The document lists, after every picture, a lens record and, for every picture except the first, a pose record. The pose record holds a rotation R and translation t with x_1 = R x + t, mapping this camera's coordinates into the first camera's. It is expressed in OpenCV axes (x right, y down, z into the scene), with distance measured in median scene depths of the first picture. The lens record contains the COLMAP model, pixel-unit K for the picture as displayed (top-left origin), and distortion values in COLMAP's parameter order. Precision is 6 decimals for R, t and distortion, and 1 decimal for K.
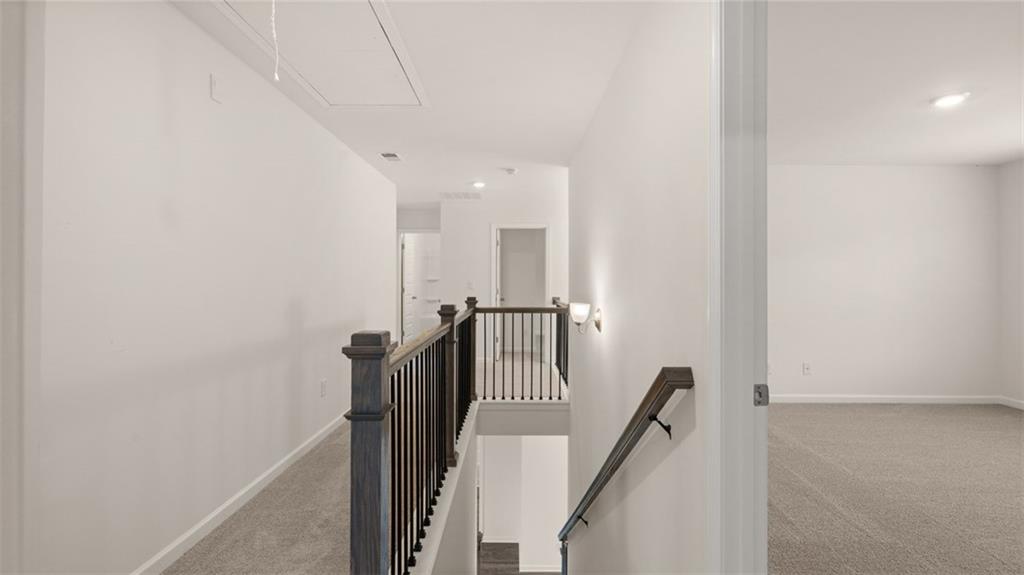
lens RADIAL K [[425.6, 0, 512.0], [0, 425.6, 287.5], [0, 0, 1]] dist [-0.000100, -0.000010]
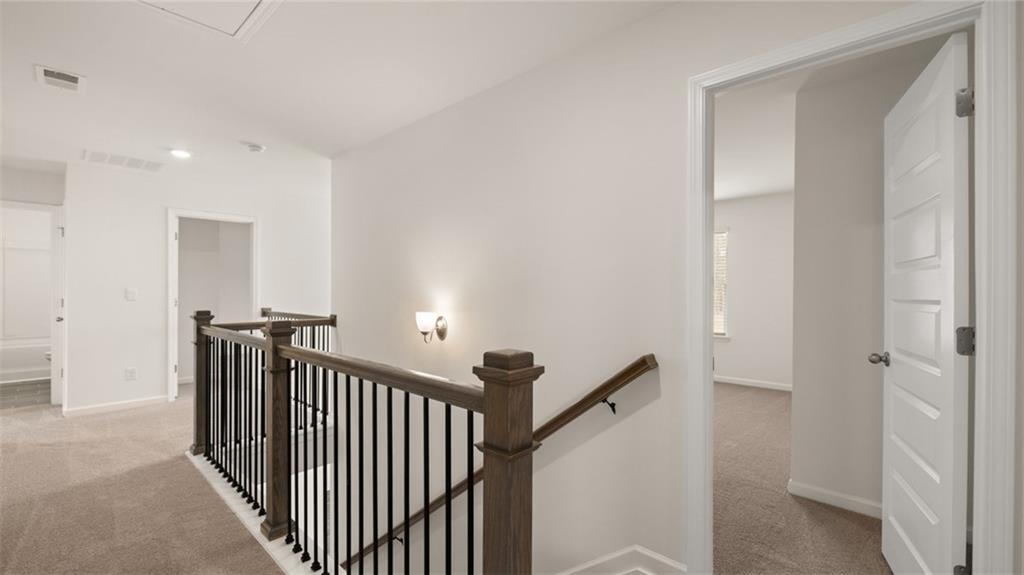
lens RADIAL K [[432.0, 0, 512.7], [0, 432.0, 292.7], [0, 0, 1]] dist [-0.000853, -0.000079]
pose [[0.680748, -0.008282, 0.732470, -0.421707], [0.011363, 0.999935, 0.000746, -0.004538], [-0.732429, 0.007815, 0.680798, 0.187499]]
